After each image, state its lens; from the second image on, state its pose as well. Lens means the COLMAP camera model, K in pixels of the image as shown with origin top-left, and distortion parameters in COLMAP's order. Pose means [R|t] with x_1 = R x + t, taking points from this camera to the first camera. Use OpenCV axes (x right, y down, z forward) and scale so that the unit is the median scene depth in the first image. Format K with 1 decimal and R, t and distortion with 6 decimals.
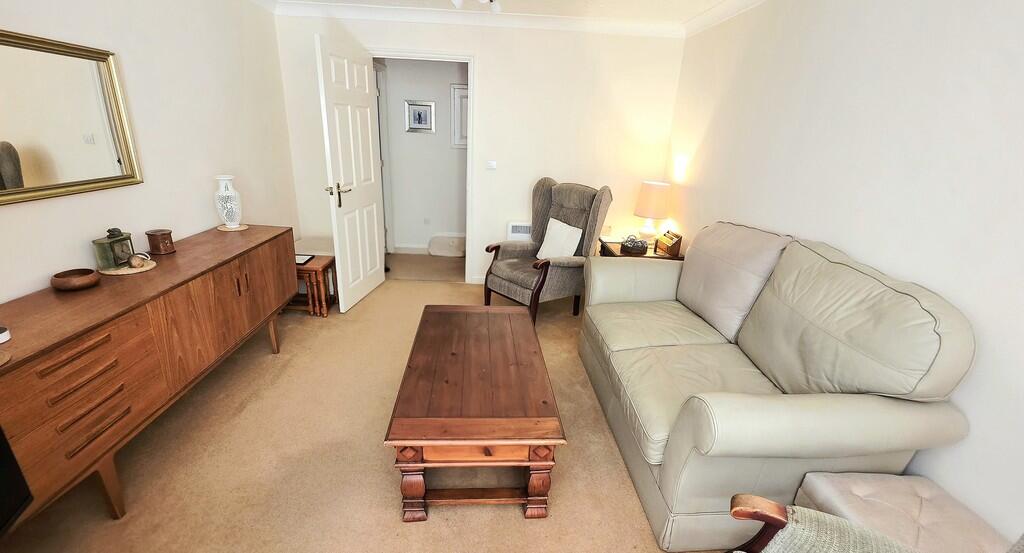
lens RADIAL K [[436.3, 0, 512.0], [0, 436.3, 276.5], [0, 0, 1]] dist [-0.000933, -0.000043]
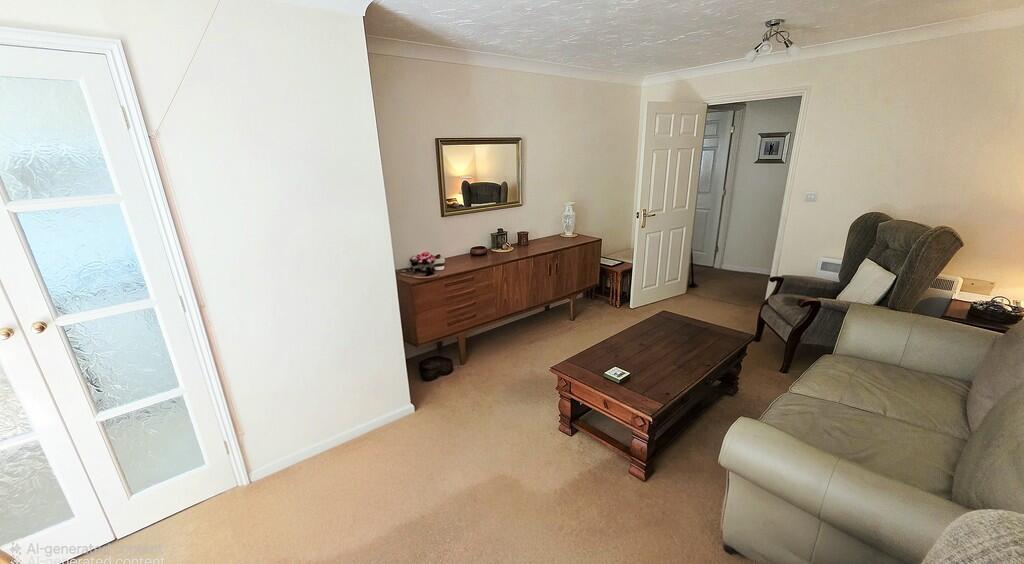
lens RADIAL K [[411.7, 0, 512.6], [0, 411.7, 264.4], [0, 0, 1]] dist [0.000175, -0.000129]
pose [[0.613561, 0.141913, -0.776791, 0.469061], [-0.196537, 0.980207, 0.023837, -0.005981], [0.764798, 0.138043, 0.629307, -0.077000]]
